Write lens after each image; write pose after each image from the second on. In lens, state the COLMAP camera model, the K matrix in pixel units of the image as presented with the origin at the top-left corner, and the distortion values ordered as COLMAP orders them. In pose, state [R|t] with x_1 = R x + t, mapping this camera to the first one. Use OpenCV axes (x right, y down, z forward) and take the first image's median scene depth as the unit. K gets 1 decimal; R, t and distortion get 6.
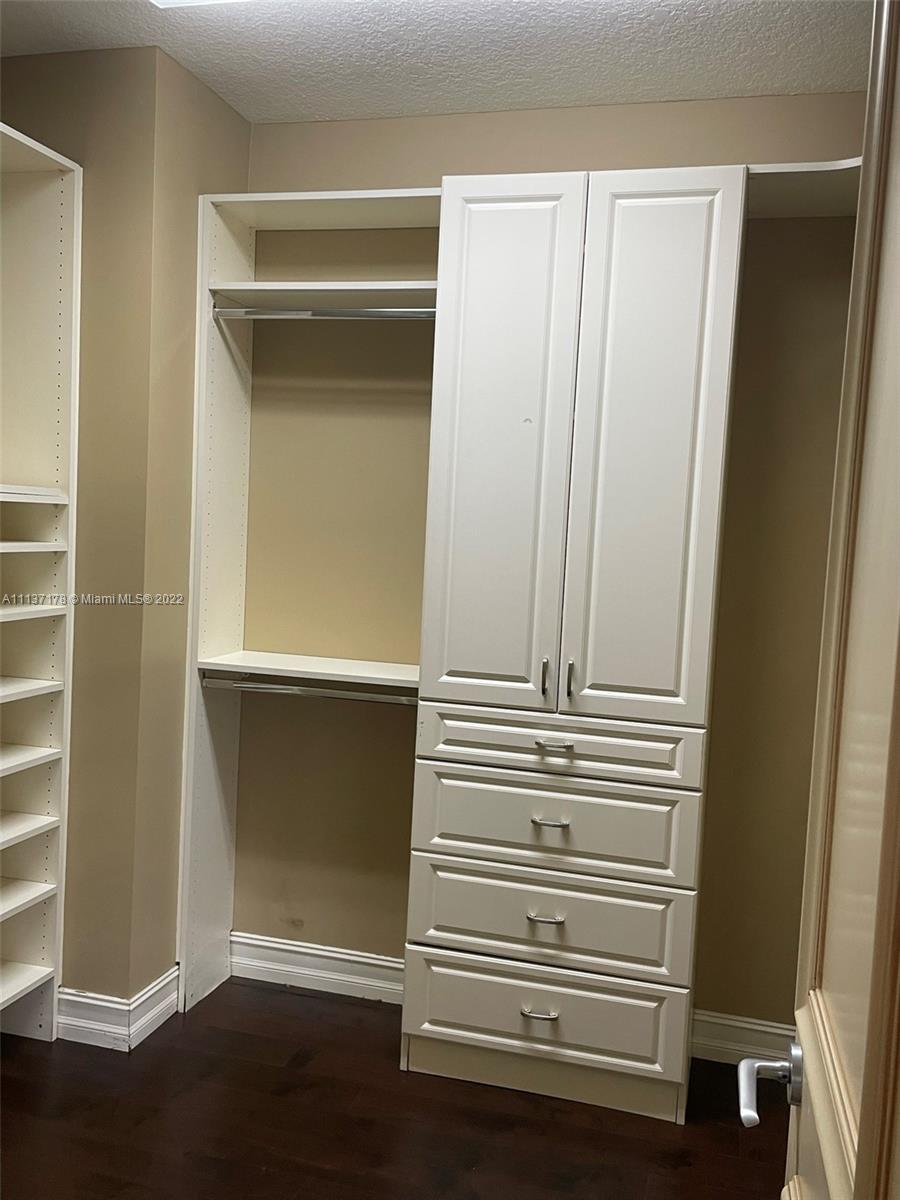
lens RADIAL K [[1065.5, 0, 445.6], [0, 1065.5, 591.0], [0, 0, 1]] dist [0.083364, -0.119246]
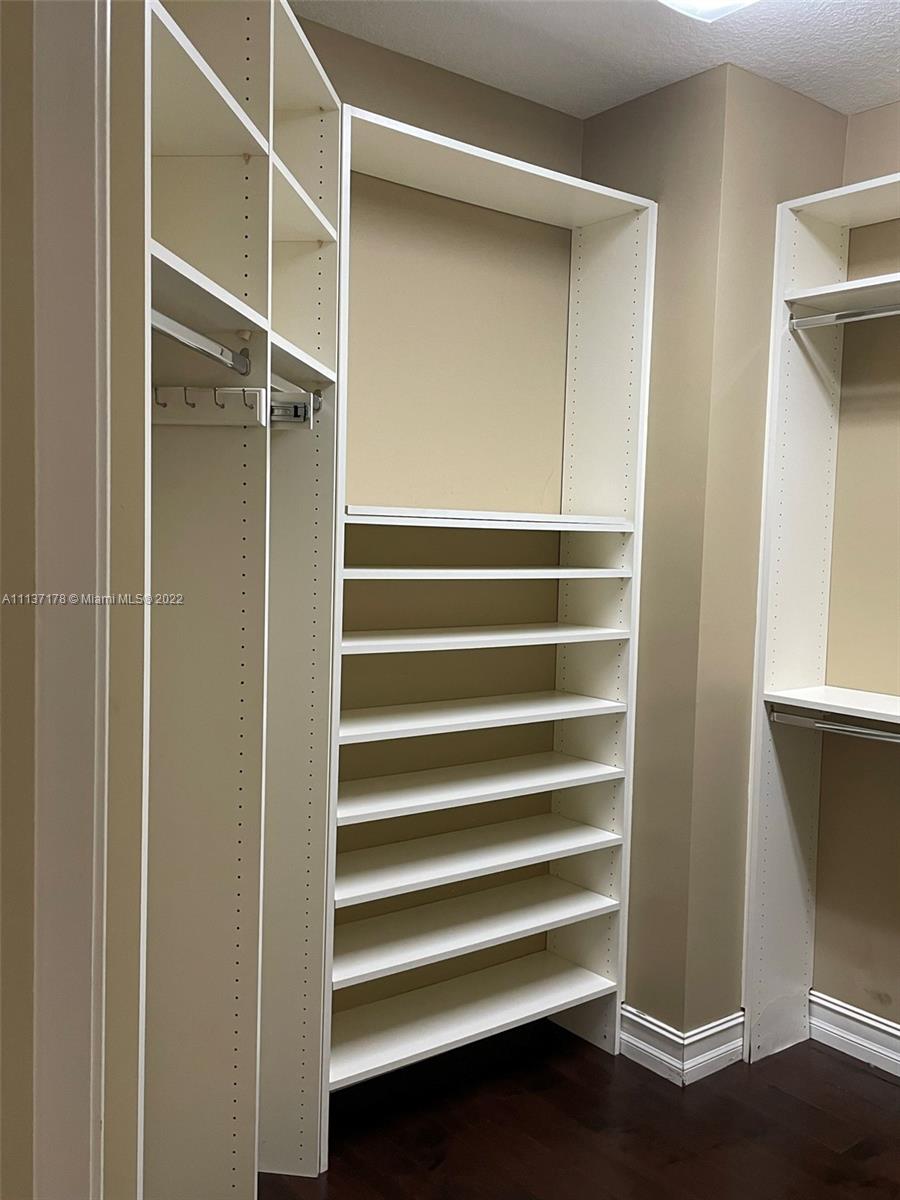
lens RADIAL K [[1065.5, 0, 446.2], [0, 1065.5, 597.5], [0, 0, 1]] dist [0.083364, -0.119246]
pose [[0.800066, 0.008244, -0.599855, 0.113371], [-0.022739, 0.999604, -0.016592, 0.003018], [0.599480, 0.026915, 0.799937, 0.070142]]
